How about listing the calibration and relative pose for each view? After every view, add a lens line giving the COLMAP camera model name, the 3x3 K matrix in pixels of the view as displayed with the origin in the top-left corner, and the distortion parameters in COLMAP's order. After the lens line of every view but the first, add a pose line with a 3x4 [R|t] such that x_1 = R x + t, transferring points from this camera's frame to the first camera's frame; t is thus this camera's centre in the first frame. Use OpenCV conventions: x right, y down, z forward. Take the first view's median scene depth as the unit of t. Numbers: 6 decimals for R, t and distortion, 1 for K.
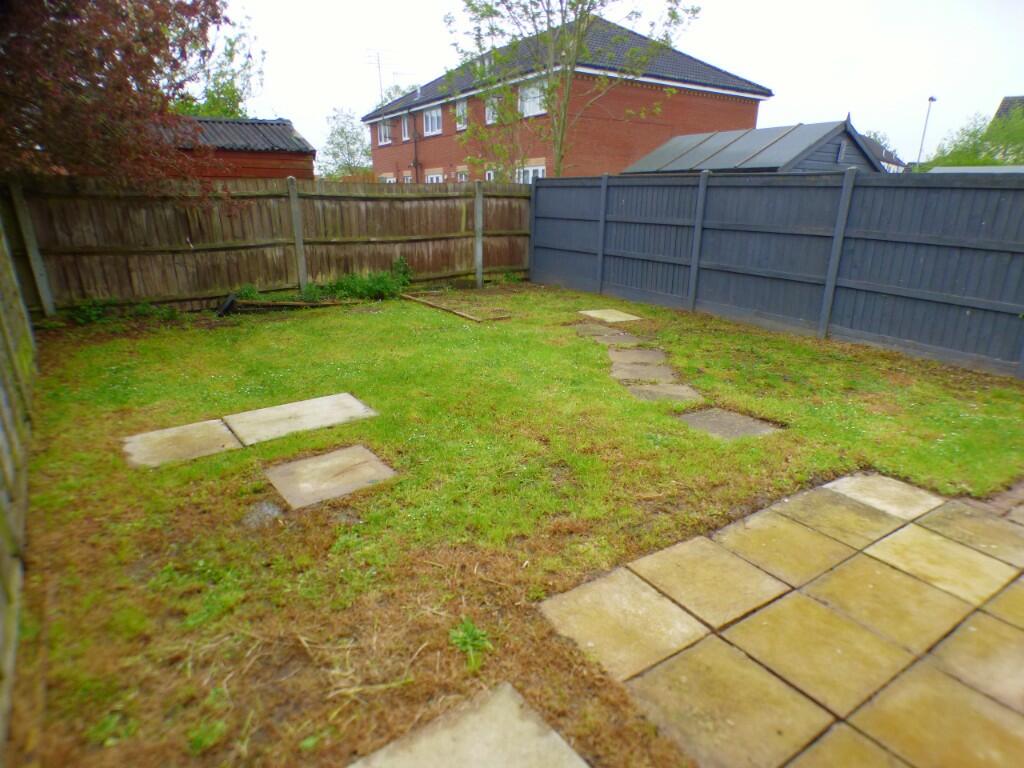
lens RADIAL K [[595.1, 0, 512.4], [0, 595.1, 391.4], [0, 0, 1]] dist [0.000289, -0.000078]
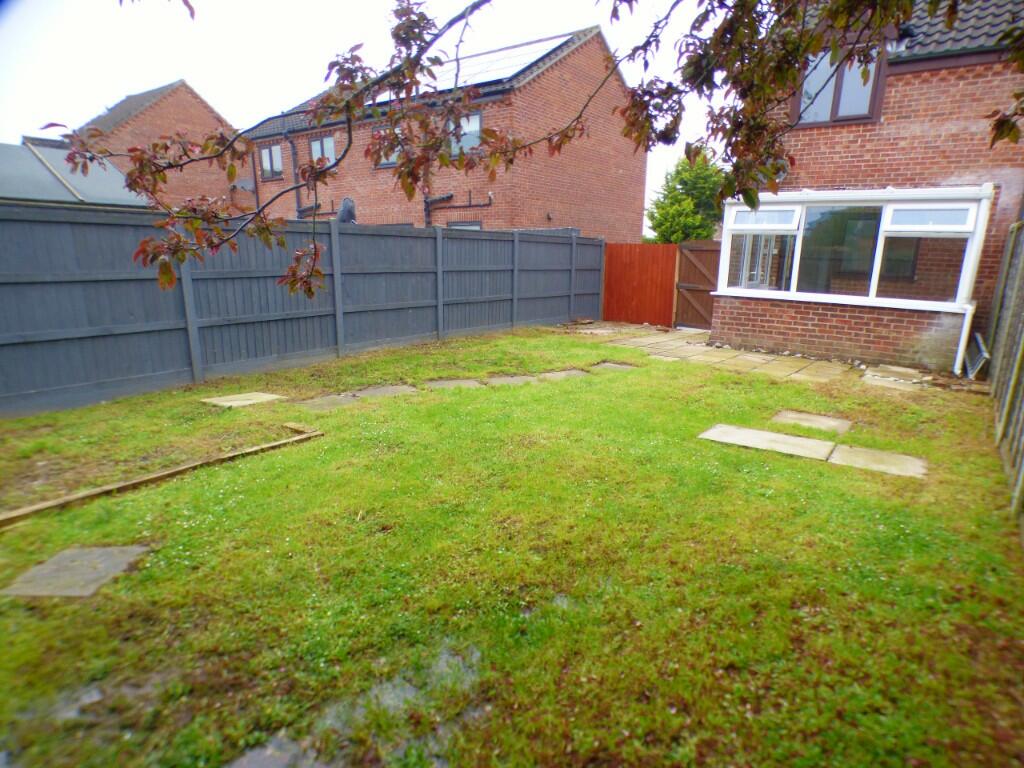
lens RADIAL K [[595.1, 0, 518.4], [0, 595.1, 385.9], [0, 0, 1]] dist [0.000289, -0.000078]
pose [[-0.276888, -0.230744, 0.932786, -0.470236], [0.281205, 0.908783, 0.308280, -0.200210], [-0.918834, 0.347664, -0.186745, 0.602414]]
